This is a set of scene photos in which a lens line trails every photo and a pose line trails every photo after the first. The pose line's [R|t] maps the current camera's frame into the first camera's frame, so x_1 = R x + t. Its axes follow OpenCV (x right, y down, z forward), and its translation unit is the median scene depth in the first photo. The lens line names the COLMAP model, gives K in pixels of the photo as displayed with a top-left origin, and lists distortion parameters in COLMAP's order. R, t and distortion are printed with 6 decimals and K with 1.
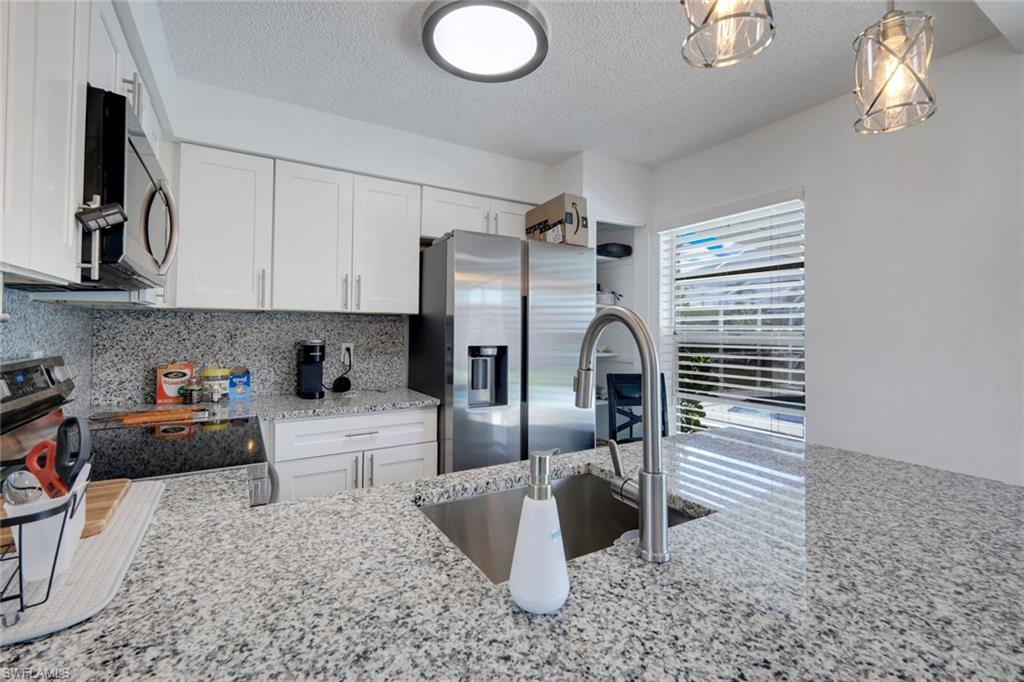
lens RADIAL K [[454.6, 0, 515.4], [0, 454.6, 331.7], [0, 0, 1]] dist [0.002883, 0.000595]
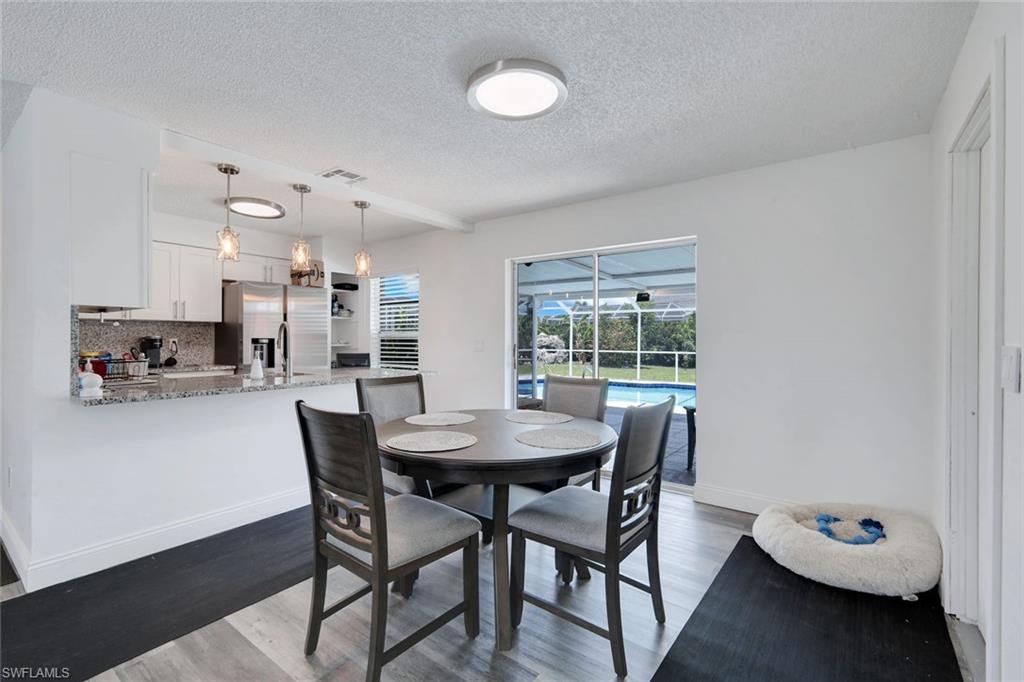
lens RADIAL K [[454.6, 0, 514.6], [0, 454.6, 336.8], [0, 0, 1]] dist [0.002883, 0.000595]
pose [[0.927646, -0.007819, 0.373378, 0.212310], [0.007927, 0.999968, 0.001247, 0.030283], [-0.373376, 0.001803, 0.927678, -1.234964]]
